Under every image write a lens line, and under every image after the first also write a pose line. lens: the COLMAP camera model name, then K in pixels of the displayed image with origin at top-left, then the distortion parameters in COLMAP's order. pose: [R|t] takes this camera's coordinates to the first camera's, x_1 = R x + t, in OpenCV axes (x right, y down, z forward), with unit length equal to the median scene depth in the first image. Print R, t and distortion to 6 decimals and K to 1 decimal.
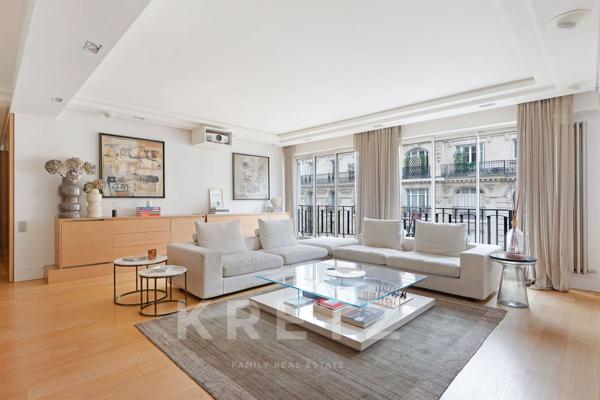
lens RADIAL K [[299.3, 0, 300.0], [0, 299.3, 200.0], [0, 0, 1]] dist [-0.002282, -0.000451]
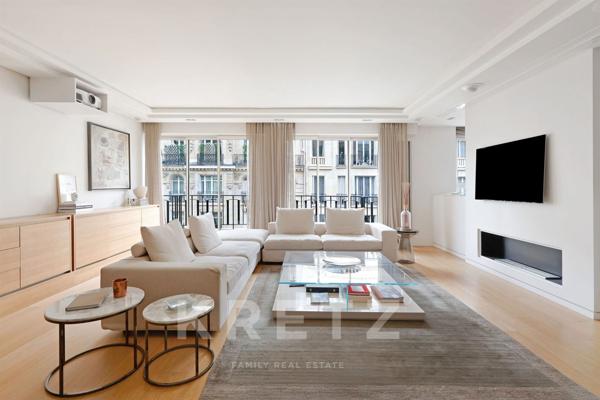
lens RADIAL K [[290.8, 0, 299.5], [0, 290.8, 185.6], [0, 0, 1]] dist [0.002034, 0.000032]
pose [[0.715460, 0.000987, 0.698653, -0.350788], [-0.002819, 0.999995, 0.001474, -0.014124], [-0.698648, -0.003024, 0.715459, 0.182015]]
